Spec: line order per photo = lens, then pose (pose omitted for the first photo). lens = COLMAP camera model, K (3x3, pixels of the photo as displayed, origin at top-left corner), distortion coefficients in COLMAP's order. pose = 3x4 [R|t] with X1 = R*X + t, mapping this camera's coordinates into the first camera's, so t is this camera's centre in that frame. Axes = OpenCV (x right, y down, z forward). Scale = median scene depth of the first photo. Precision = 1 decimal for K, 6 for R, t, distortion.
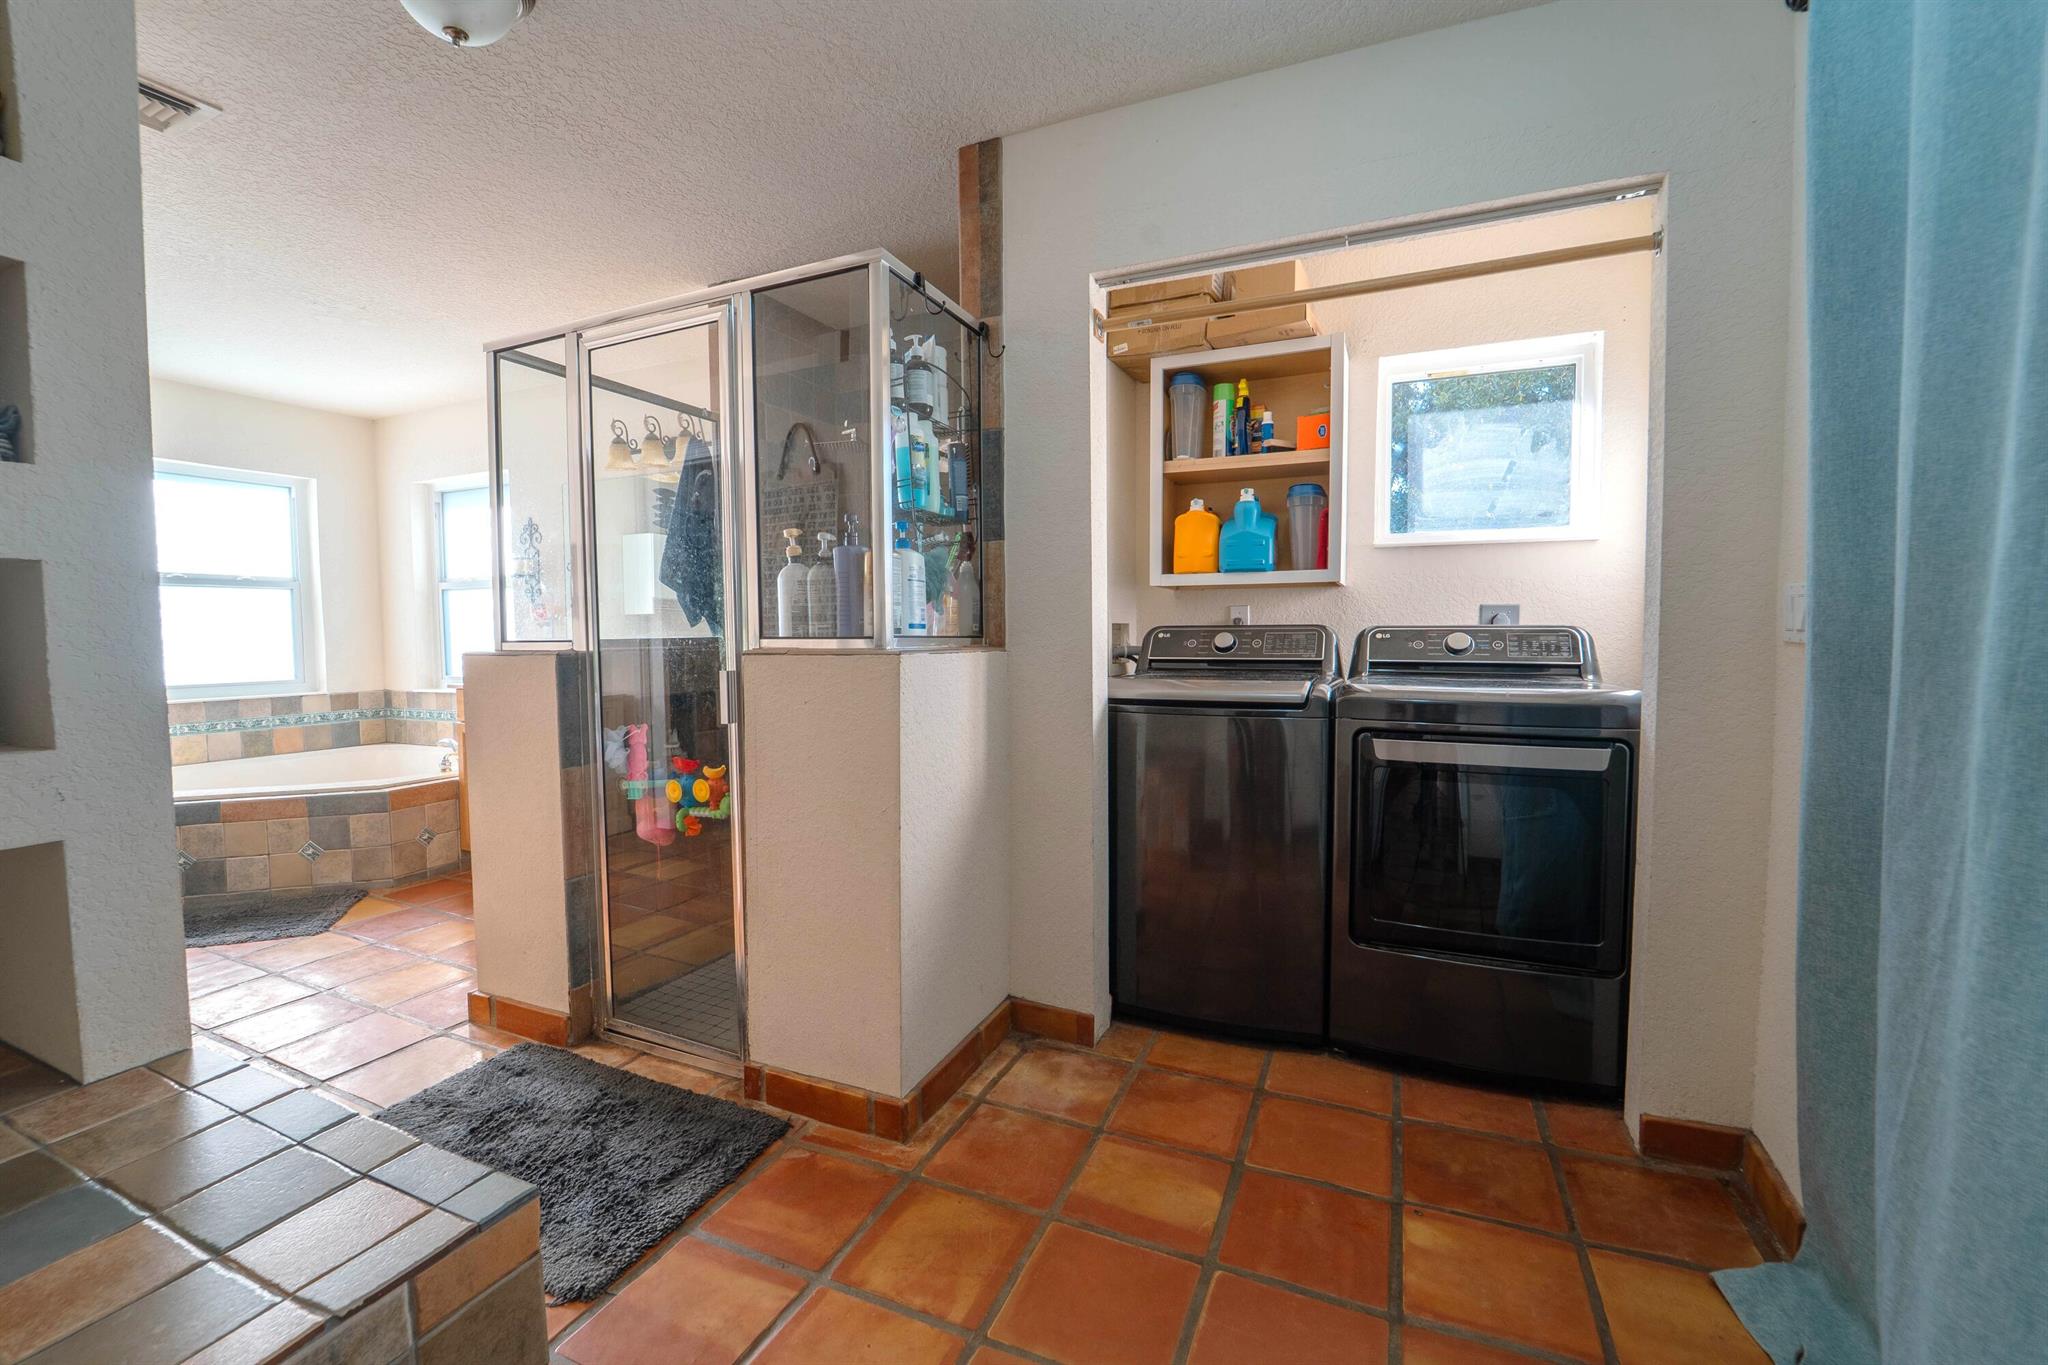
lens RADIAL K [[850.4, 0, 1024.0], [0, 850.4, 682.5], [0, 0, 1]] dist [-0.019570, -0.000039]
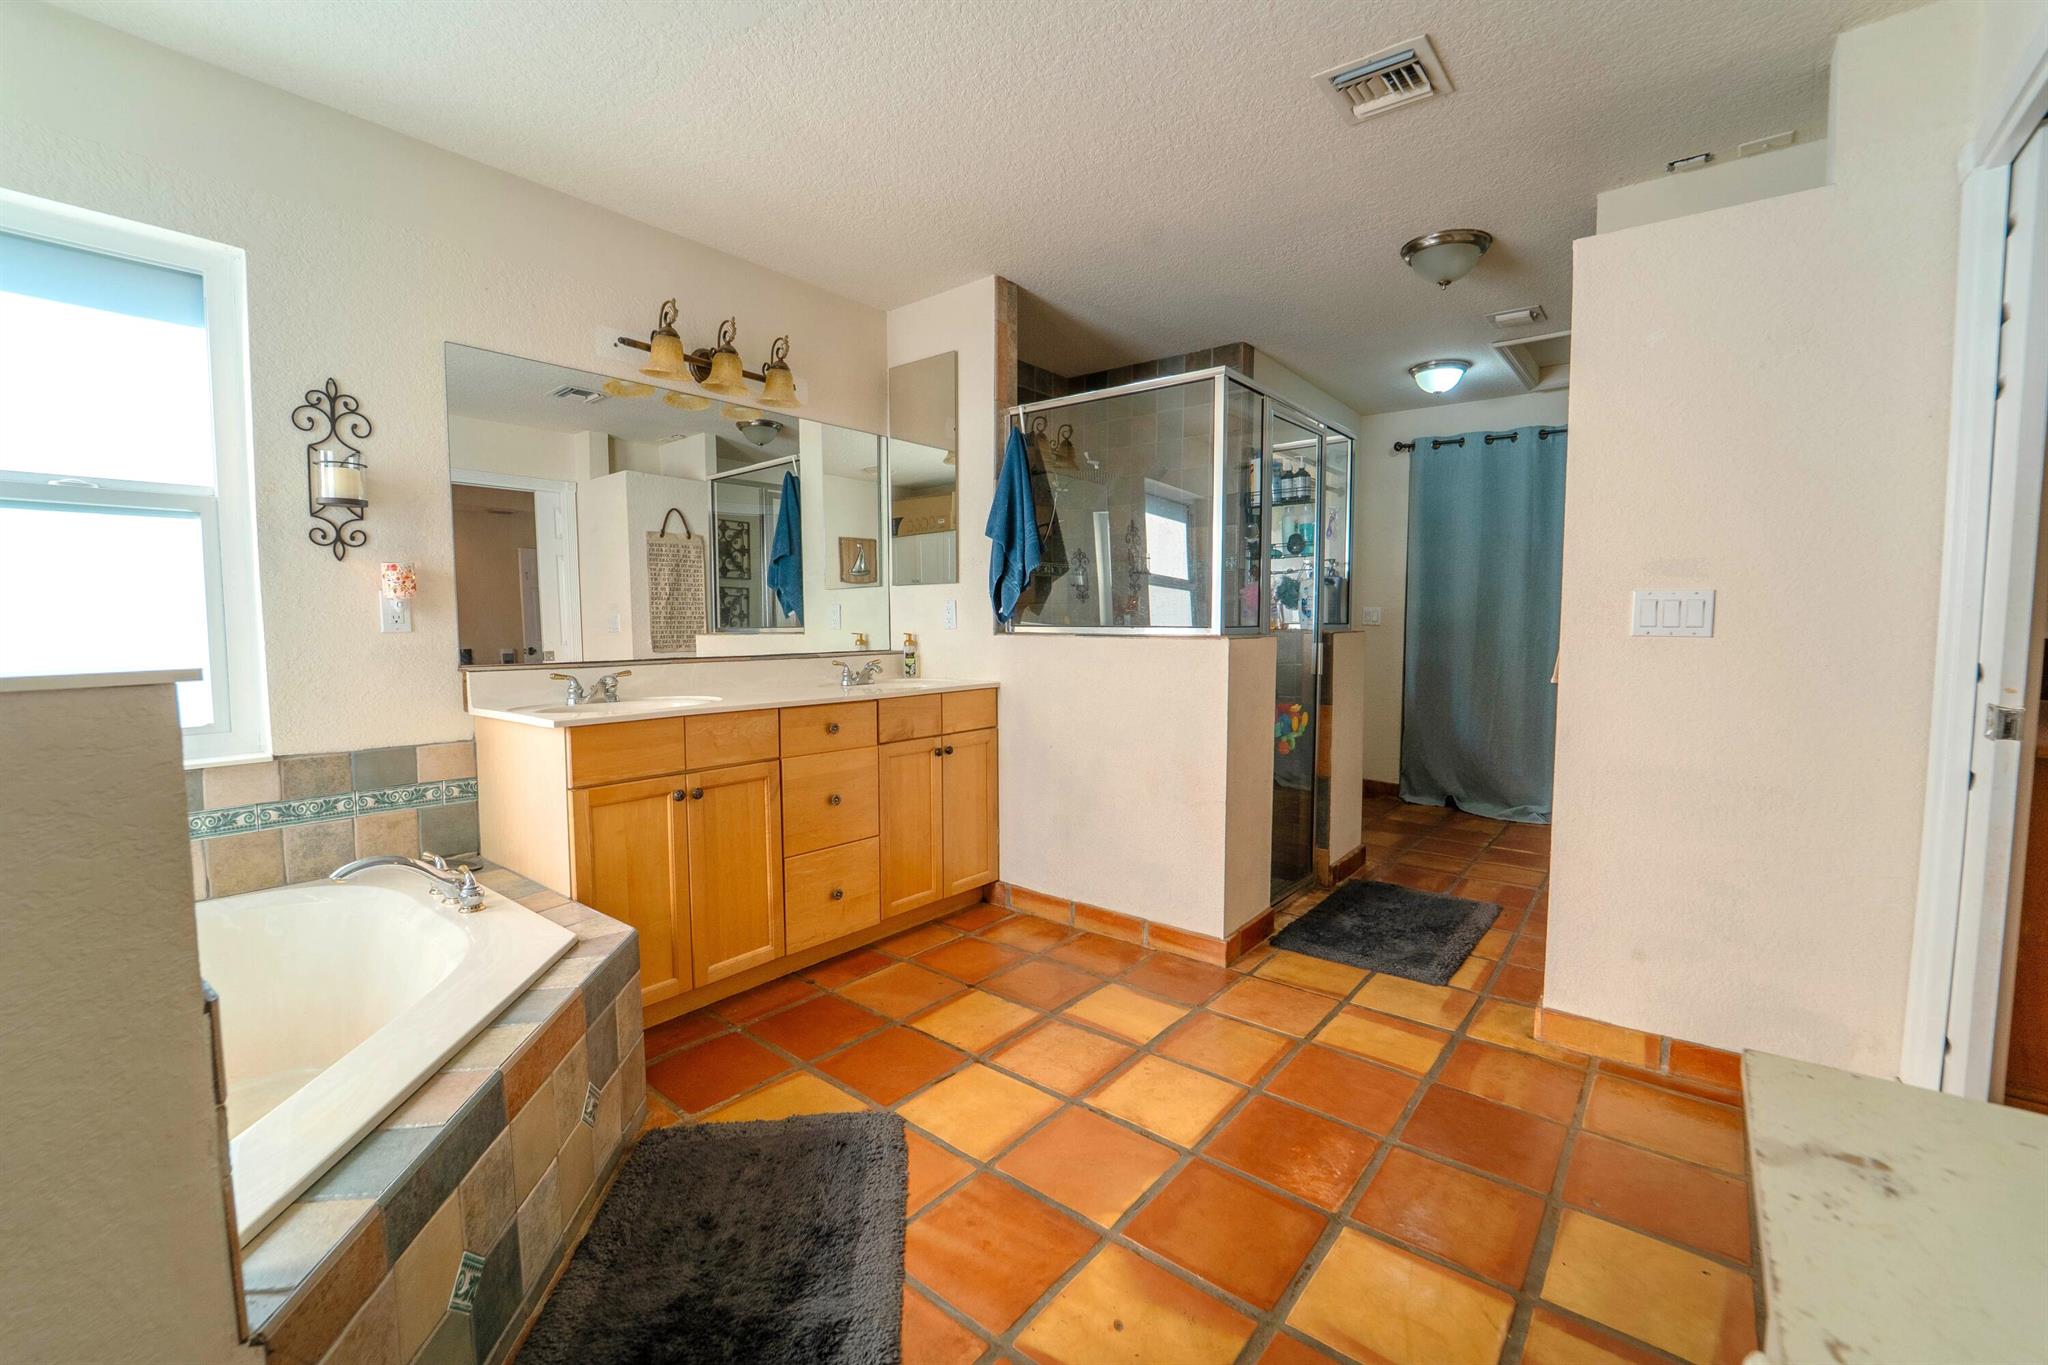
lens RADIAL K [[843.9, 0, 1029.3], [0, 843.9, 674.9], [0, 0, 1]] dist [-0.014441, 0.000165]
pose [[0.253648, -0.062172, 0.965297, -0.948846], [0.062462, 0.996902, 0.047794, -0.027083], [-0.965278, 0.048171, 0.256745, 0.508301]]
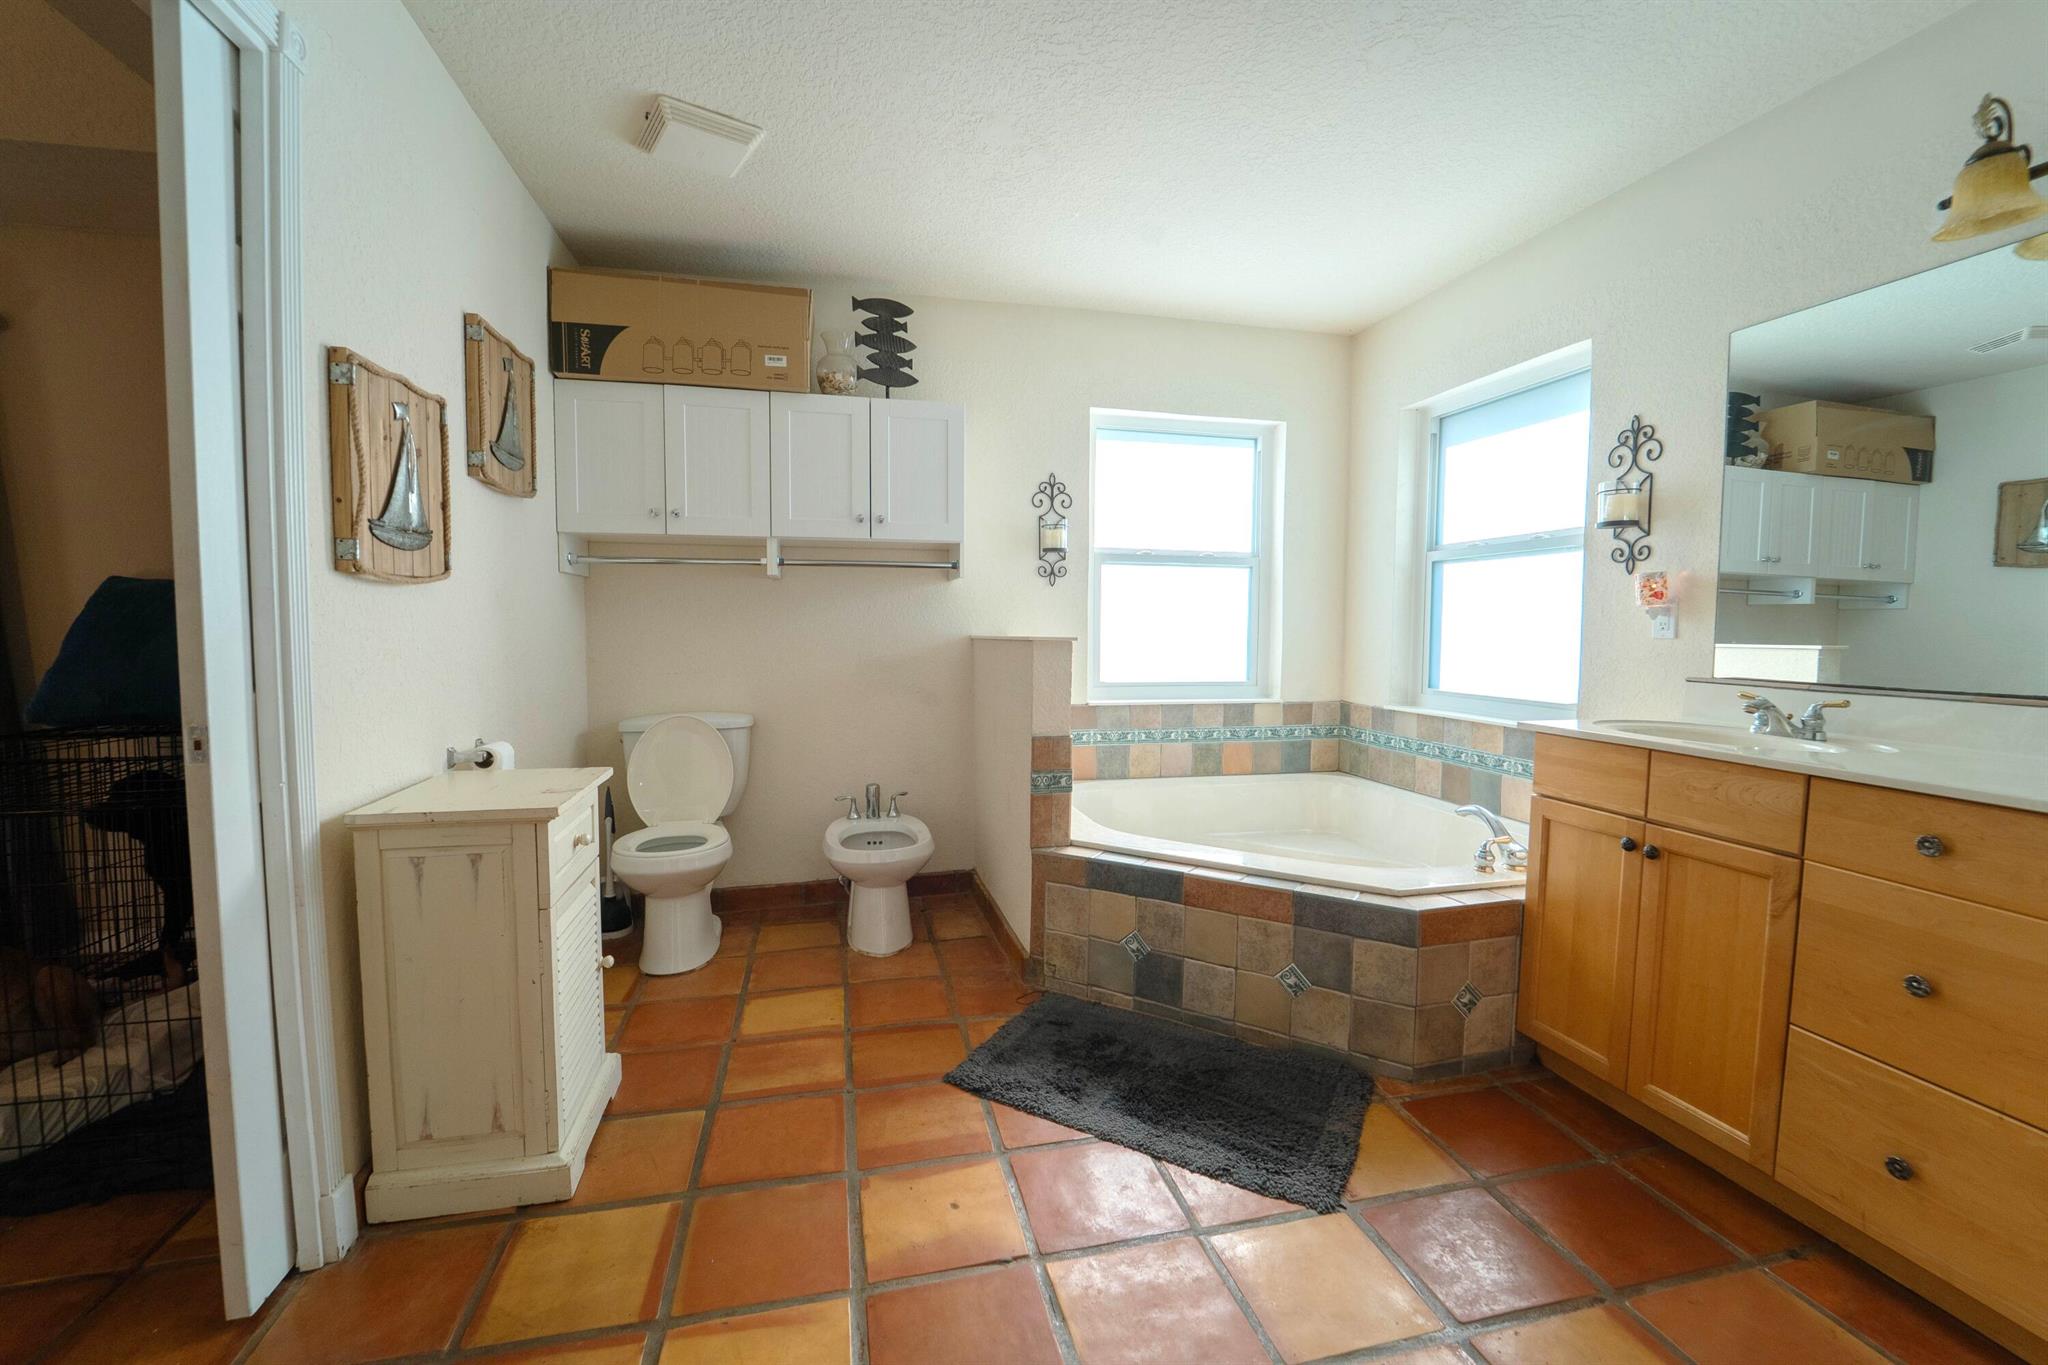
lens RADIAL K [[843.9, 0, 1029.3], [0, 843.9, 674.9], [0, 0, 1]] dist [-0.014441, 0.000165]
pose [[0.618307, 0.058794, -0.783734, -0.394894], [-0.061080, 0.997777, 0.026663, -0.019050], [0.783559, 0.031384, 0.620524, 0.364013]]
